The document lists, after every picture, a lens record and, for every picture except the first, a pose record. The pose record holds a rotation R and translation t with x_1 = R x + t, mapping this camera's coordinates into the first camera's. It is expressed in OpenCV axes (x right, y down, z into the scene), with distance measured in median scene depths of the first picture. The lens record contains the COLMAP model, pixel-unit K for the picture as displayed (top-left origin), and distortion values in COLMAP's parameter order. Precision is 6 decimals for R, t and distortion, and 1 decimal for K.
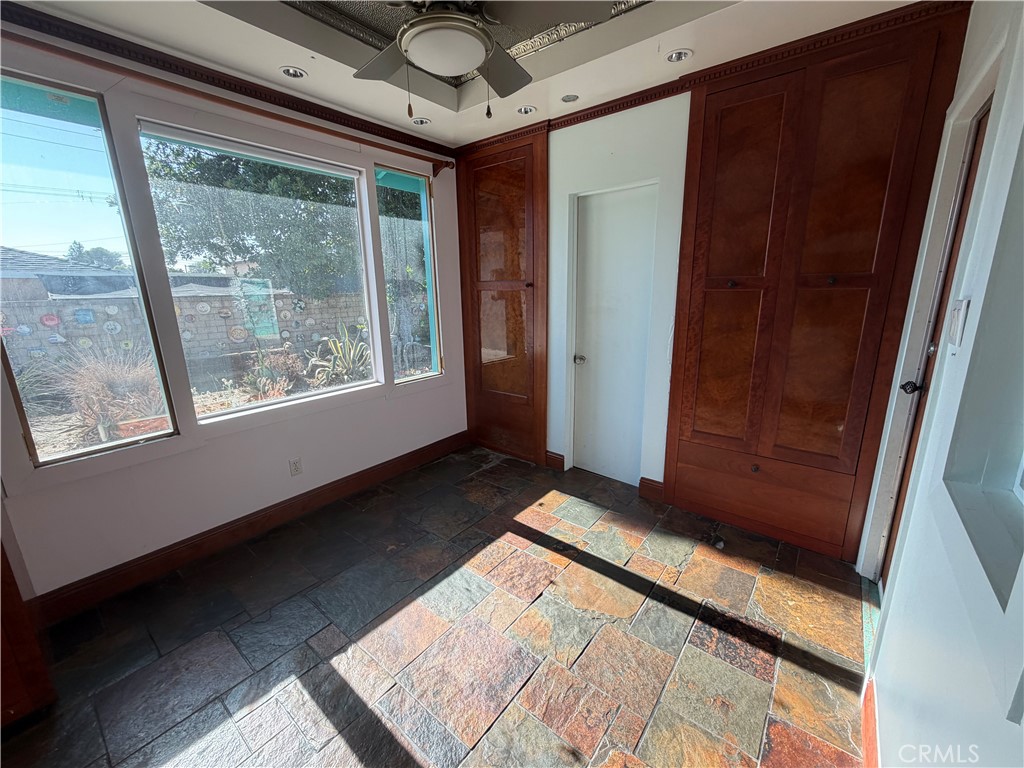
lens RADIAL K [[408.4, 0, 509.5], [0, 408.4, 380.0], [0, 0, 1]] dist [0.000802, 0.000855]
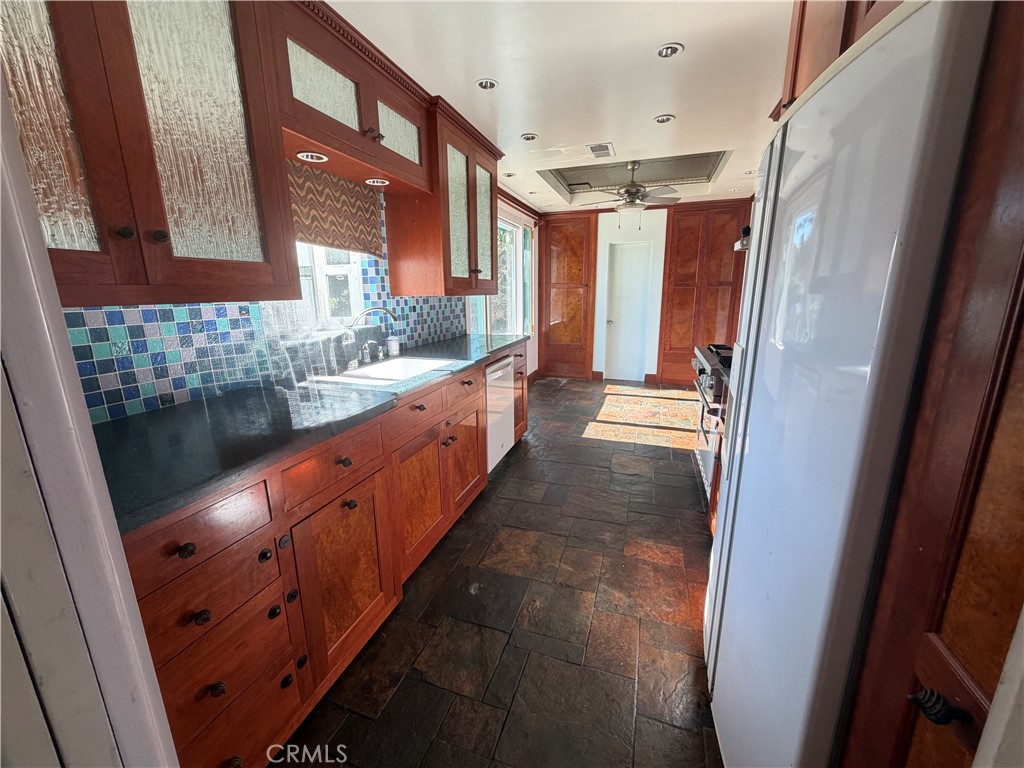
lens RADIAL K [[408.4, 0, 512.2], [0, 408.4, 387.2], [0, 0, 1]] dist [0.000802, 0.000855]
pose [[0.938081, -0.076412, 0.337883, -1.092806], [0.073598, 0.997064, 0.021152, 0.211698], [-0.338507, 0.005025, 0.940950, -0.822413]]
